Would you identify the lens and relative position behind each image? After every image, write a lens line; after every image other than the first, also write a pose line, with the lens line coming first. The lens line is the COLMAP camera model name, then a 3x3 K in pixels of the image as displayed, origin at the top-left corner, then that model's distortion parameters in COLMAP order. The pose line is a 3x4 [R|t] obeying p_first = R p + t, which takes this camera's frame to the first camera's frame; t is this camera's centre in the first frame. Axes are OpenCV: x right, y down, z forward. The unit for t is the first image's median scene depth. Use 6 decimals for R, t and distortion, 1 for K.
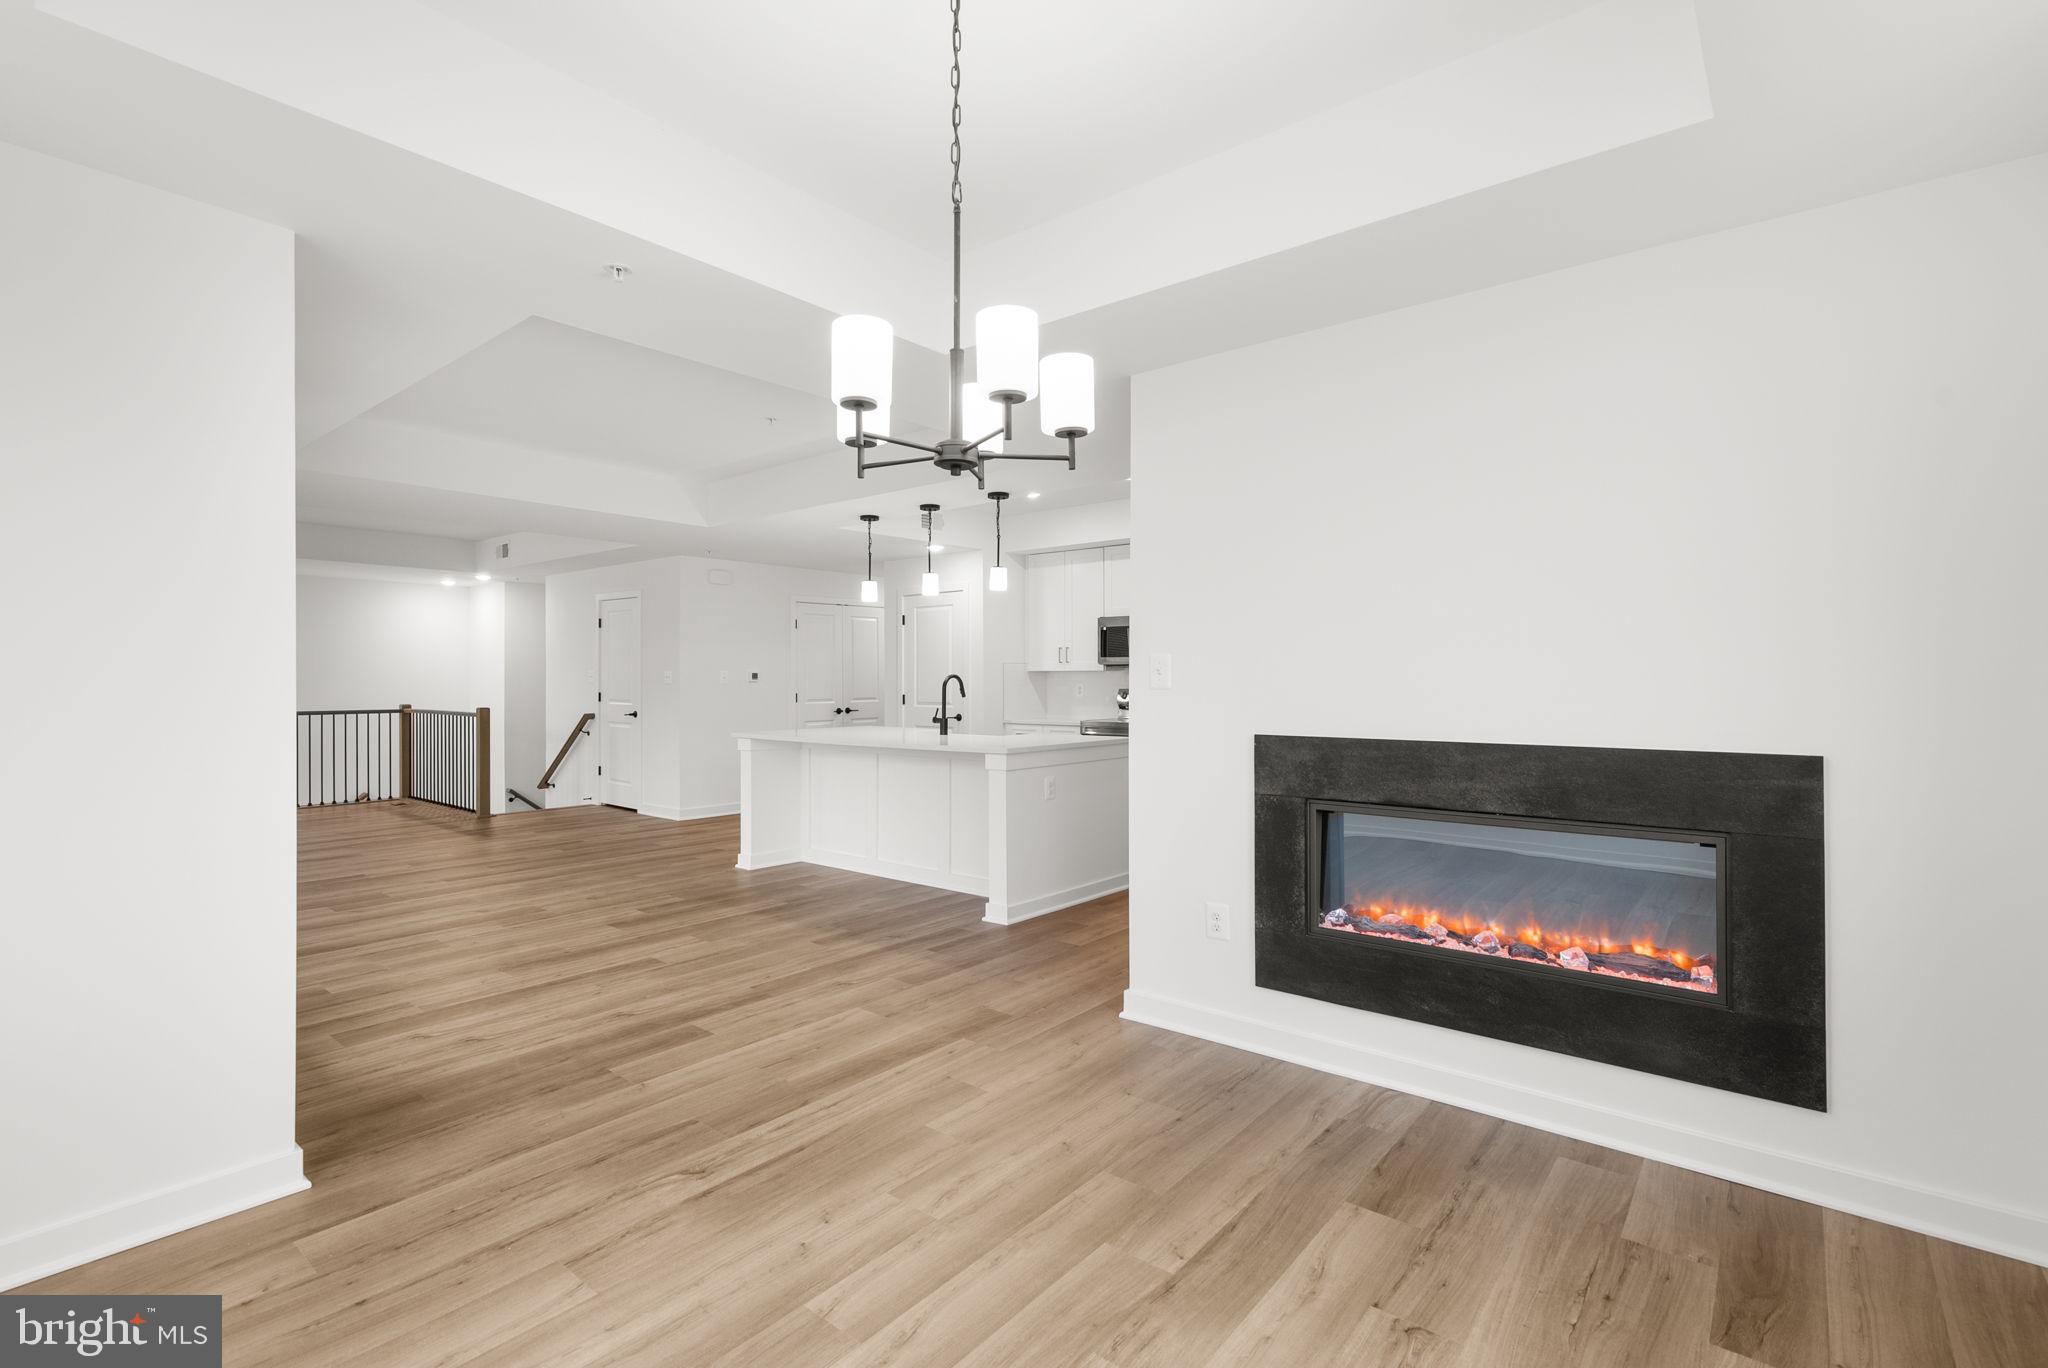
lens RADIAL K [[933.9, 0, 1013.4], [0, 933.9, 677.6], [0, 0, 1]] dist [-0.008269, 0.002979]
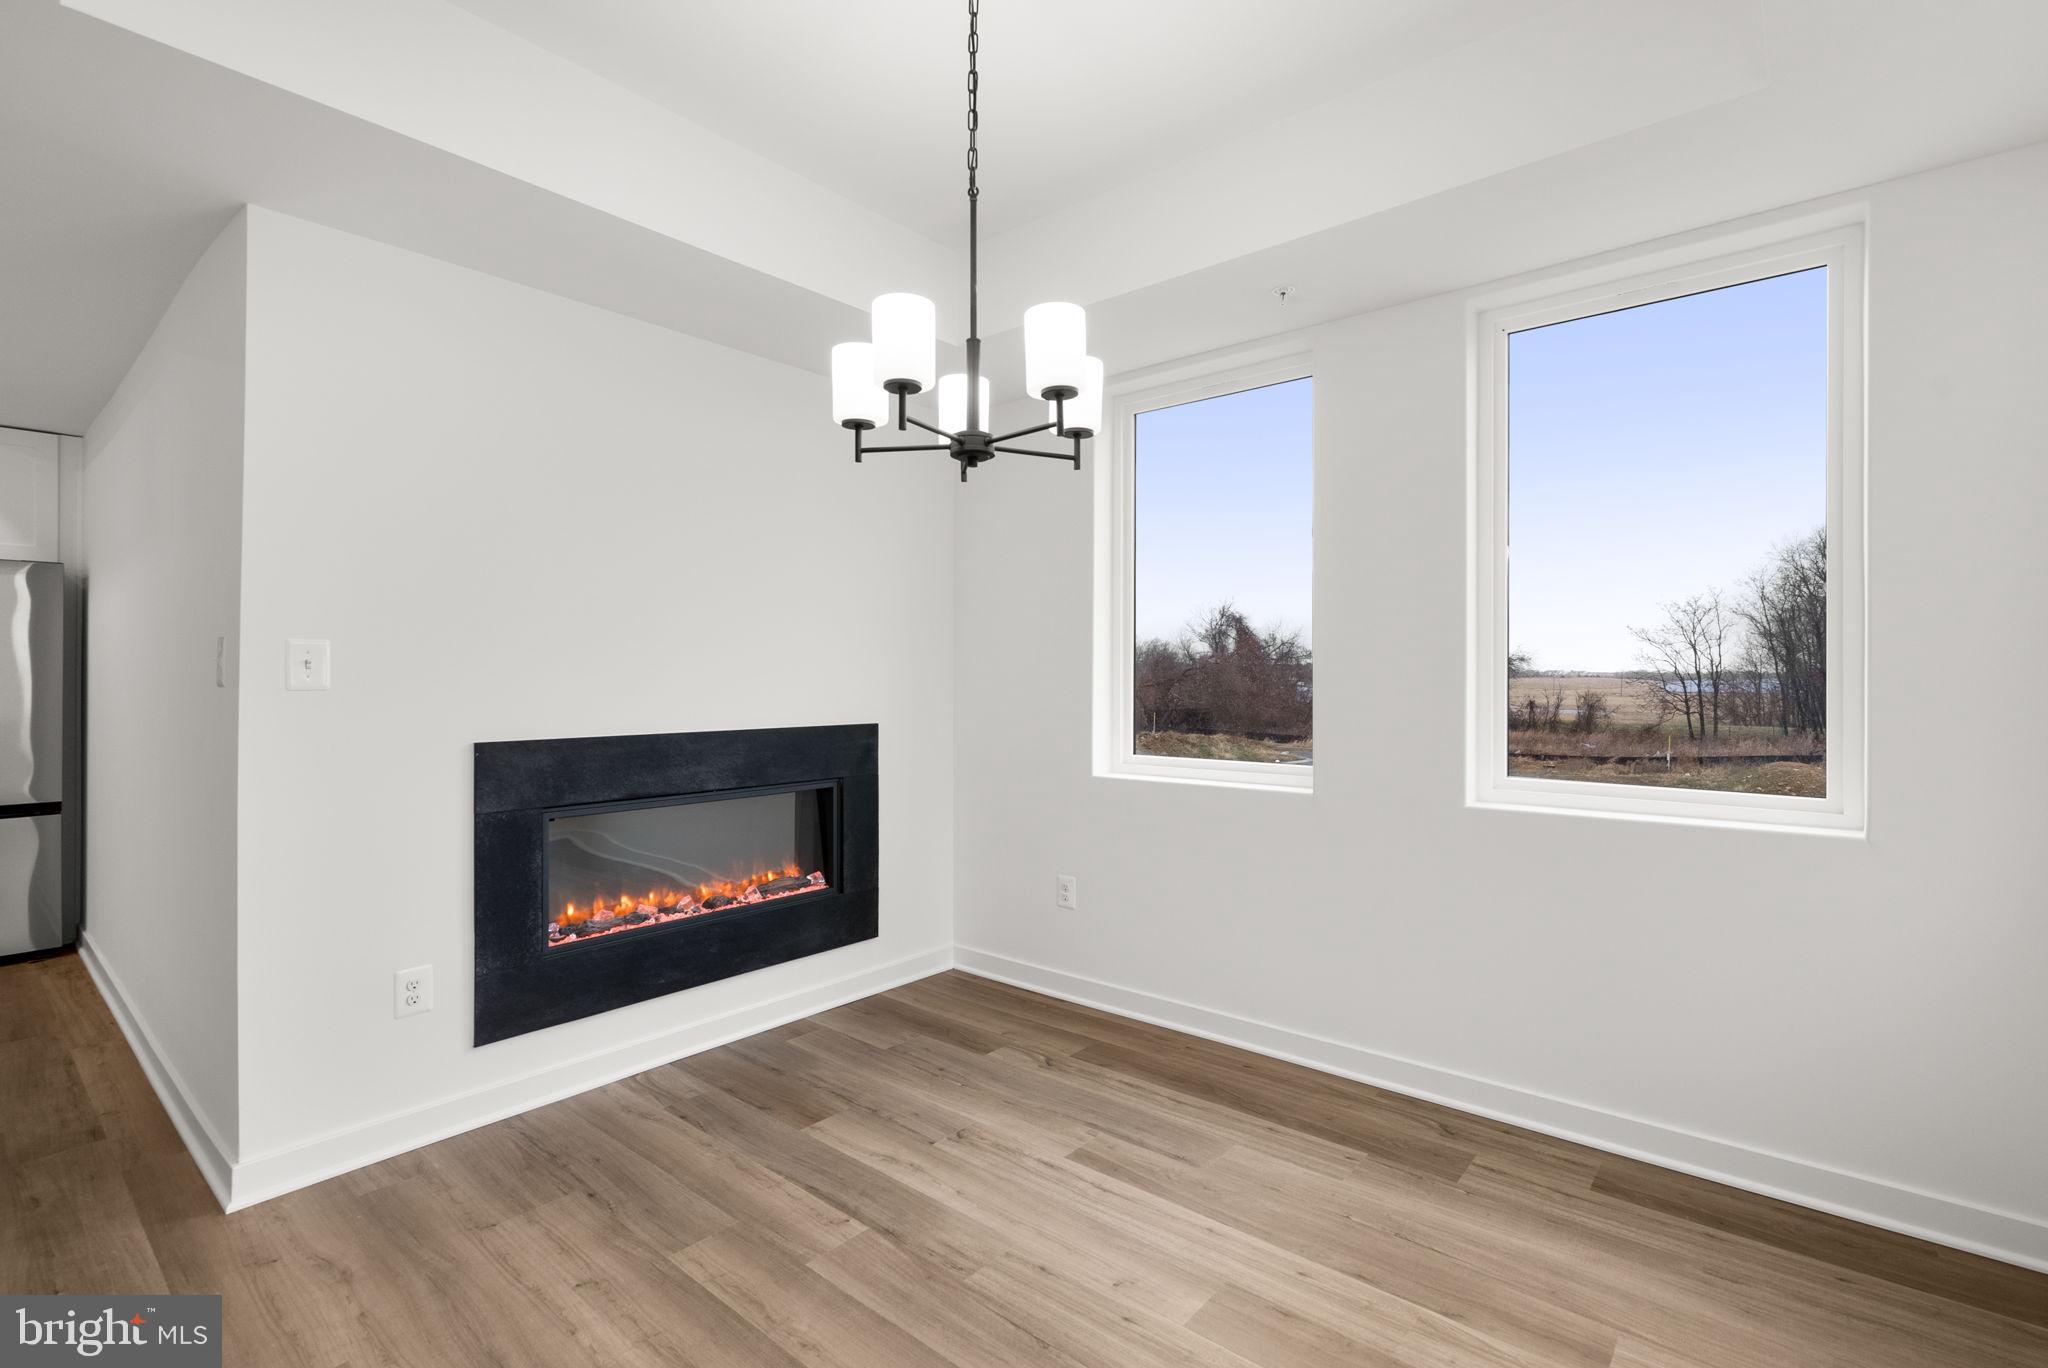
lens RADIAL K [[933.9, 0, 1034.6], [0, 933.9, 678.1], [0, 0, 1]] dist [-0.008269, 0.002979]
pose [[0.003143, 0.002766, 0.999991, -0.564426], [0.000352, 0.999996, -0.002767, 0.005871], [-0.999995, 0.000361, 0.003142, 0.502334]]
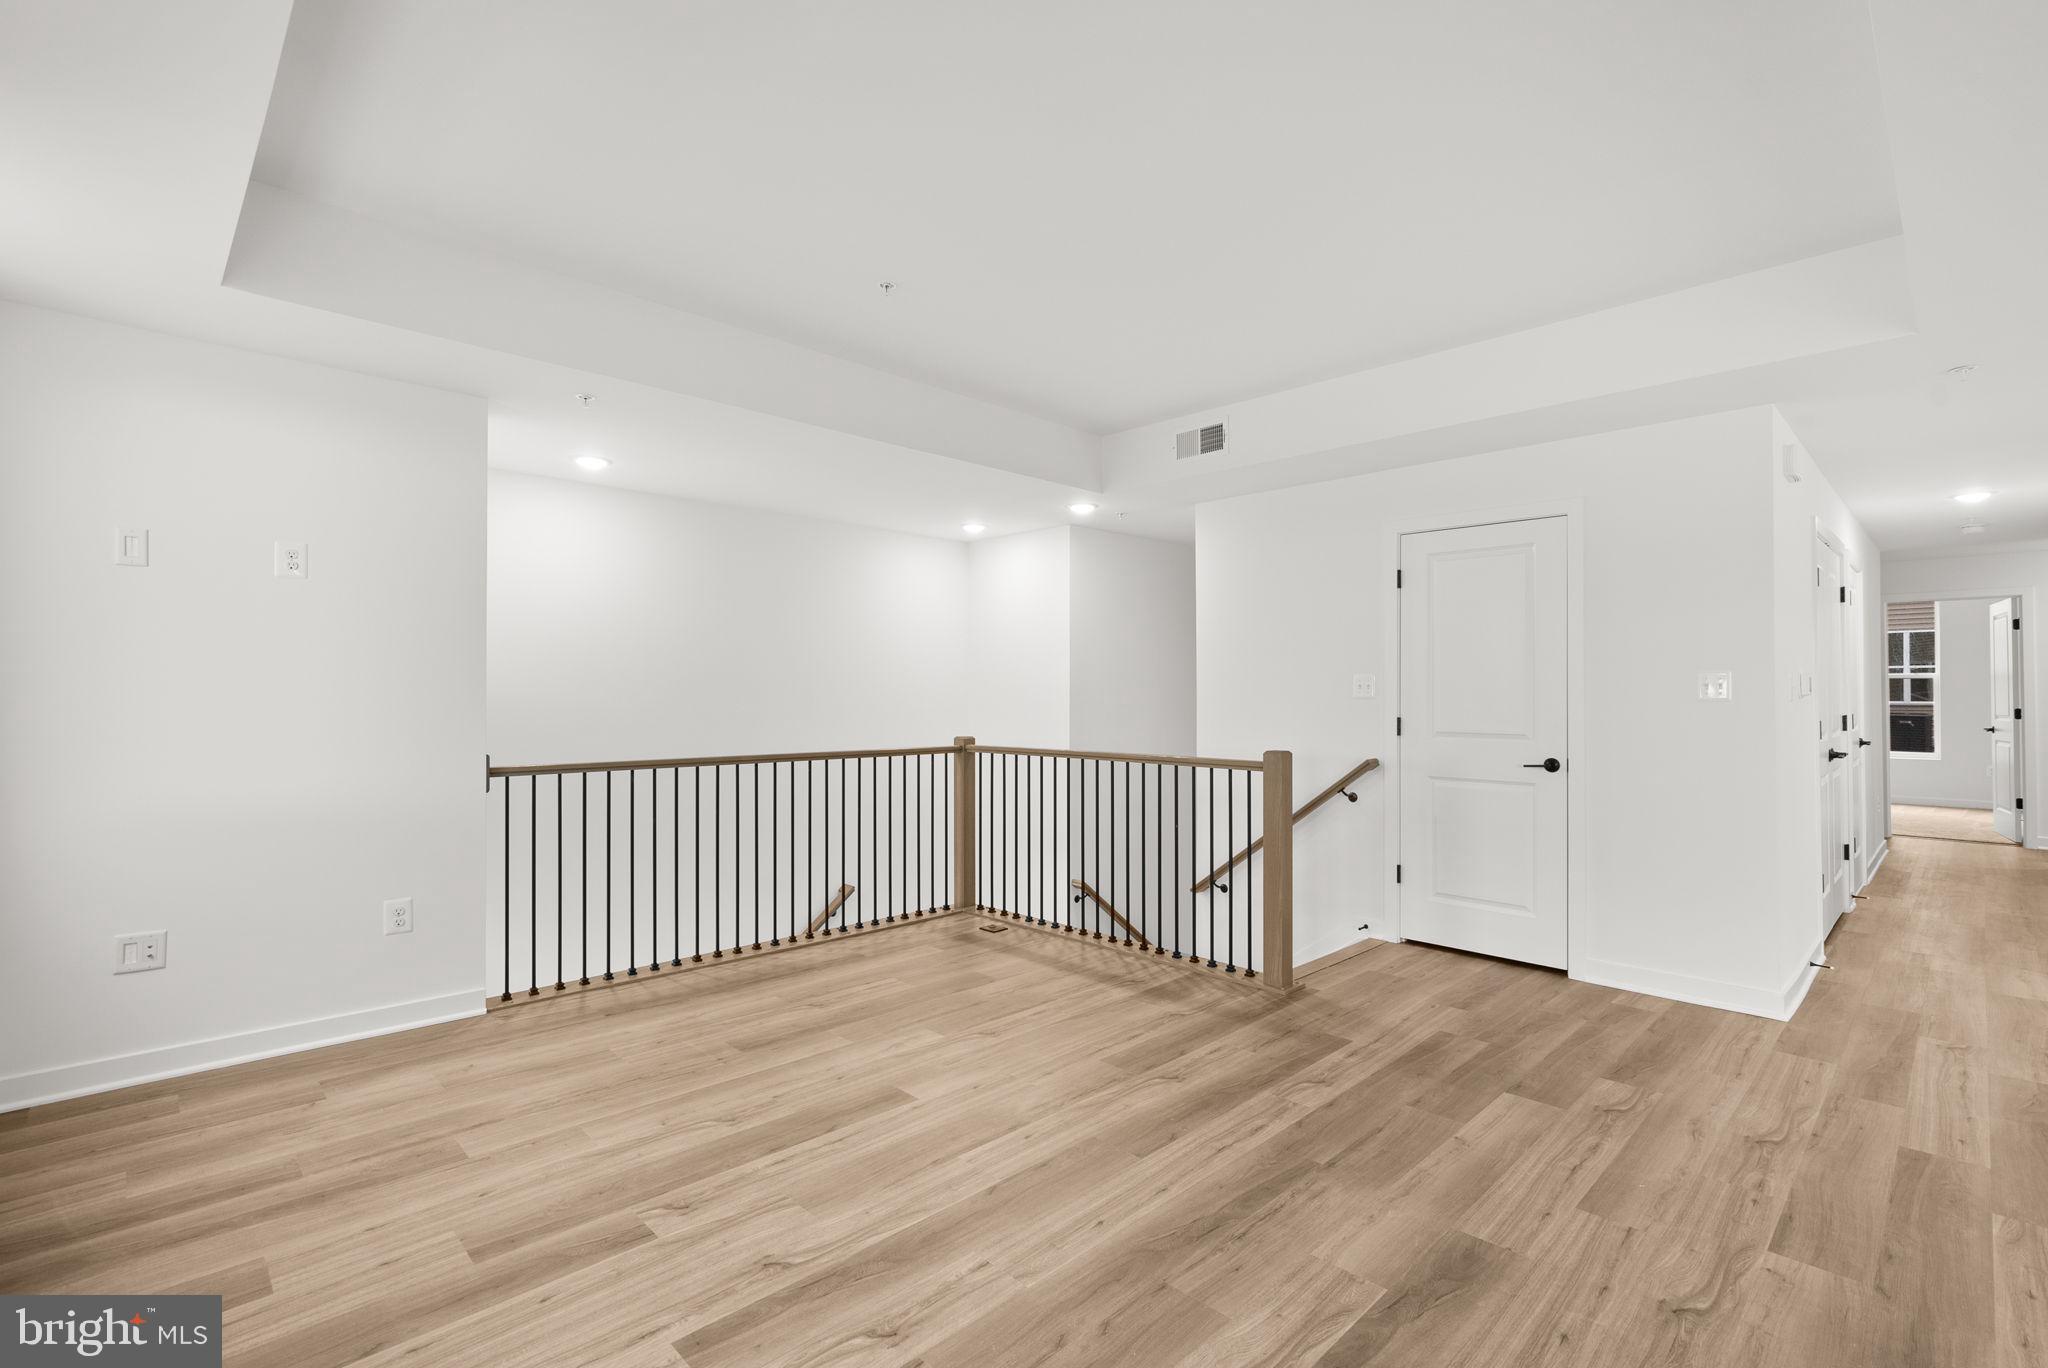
lens RADIAL K [[933.9, 0, 1030.1], [0, 933.9, 675.3], [0, 0, 1]] dist [-0.008269, 0.002979]
pose [[0.994664, -0.001869, -0.103154, -1.797276], [-0.000437, 0.999751, -0.022320, 0.015035], [0.103170, 0.022246, 0.994415, 1.481224]]
